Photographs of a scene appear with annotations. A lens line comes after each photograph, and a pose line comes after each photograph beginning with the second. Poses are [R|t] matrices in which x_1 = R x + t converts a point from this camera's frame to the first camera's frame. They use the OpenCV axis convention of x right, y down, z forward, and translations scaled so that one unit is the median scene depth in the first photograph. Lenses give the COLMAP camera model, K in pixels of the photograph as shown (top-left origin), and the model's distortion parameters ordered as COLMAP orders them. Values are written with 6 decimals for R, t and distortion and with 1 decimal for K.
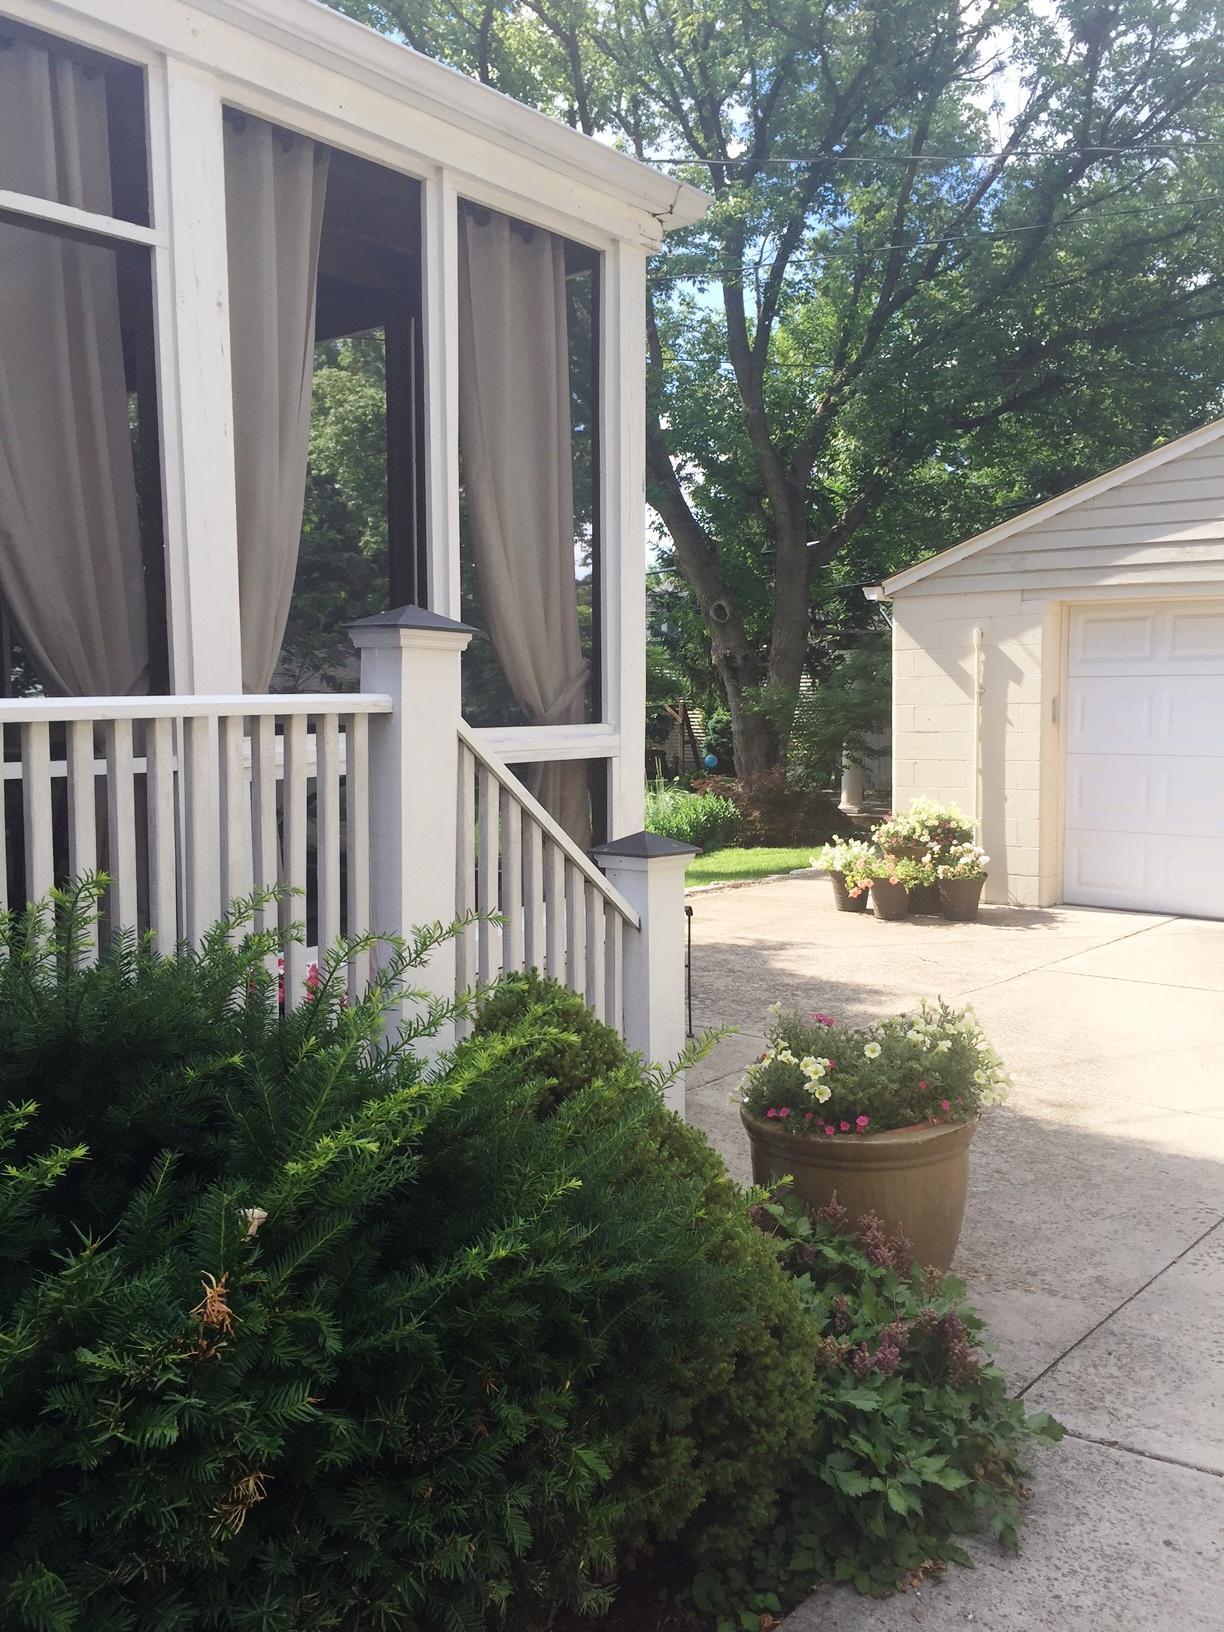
lens RADIAL K [[1403.3, 0, 612.0], [0, 1403.3, 814.8], [0, 0, 1]] dist [0.048097, -0.006975]
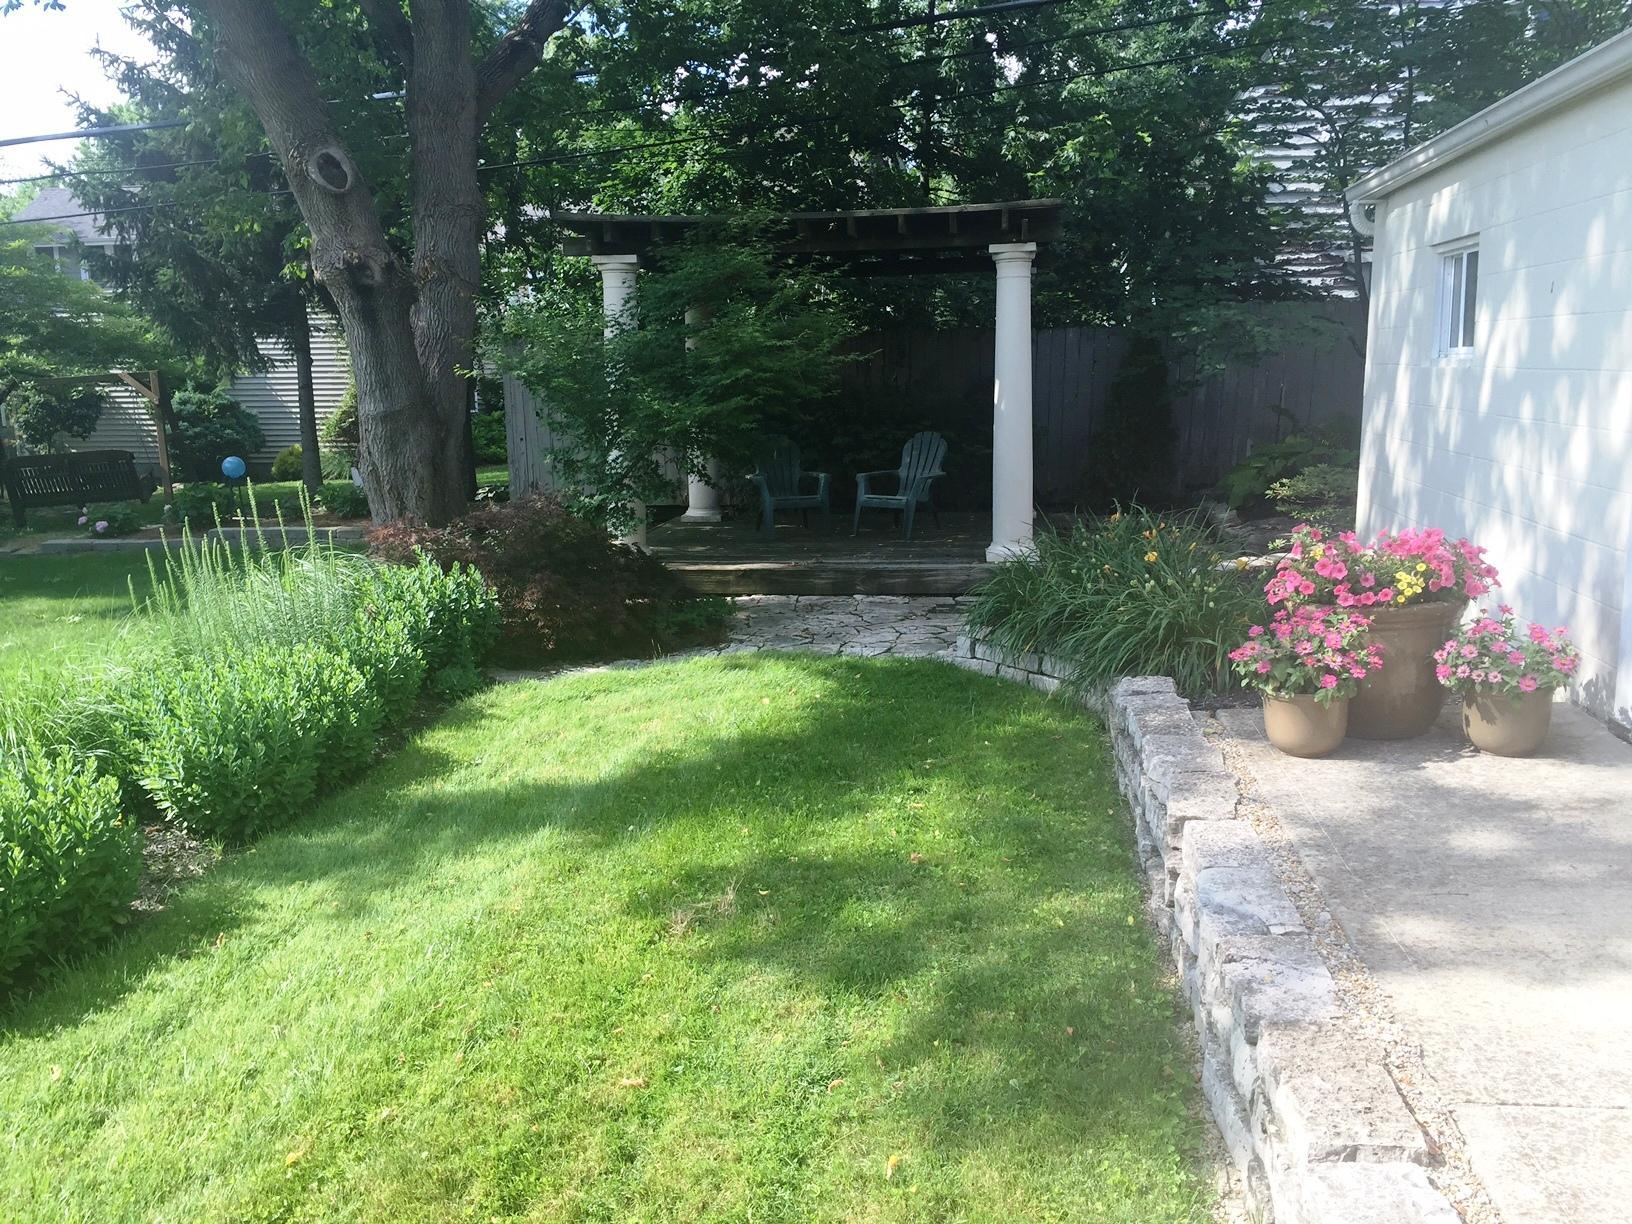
lens RADIAL K [[1403.3, 0, 816.7], [0, 1403.3, 614.3], [0, 0, 1]] dist [0.048097, -0.006975]
pose [[0.848559, -0.091321, 0.521161, -0.050797], [0.049391, 0.994363, 0.093818, -0.028371], [-0.526791, -0.053869, 0.848286, 0.483300]]
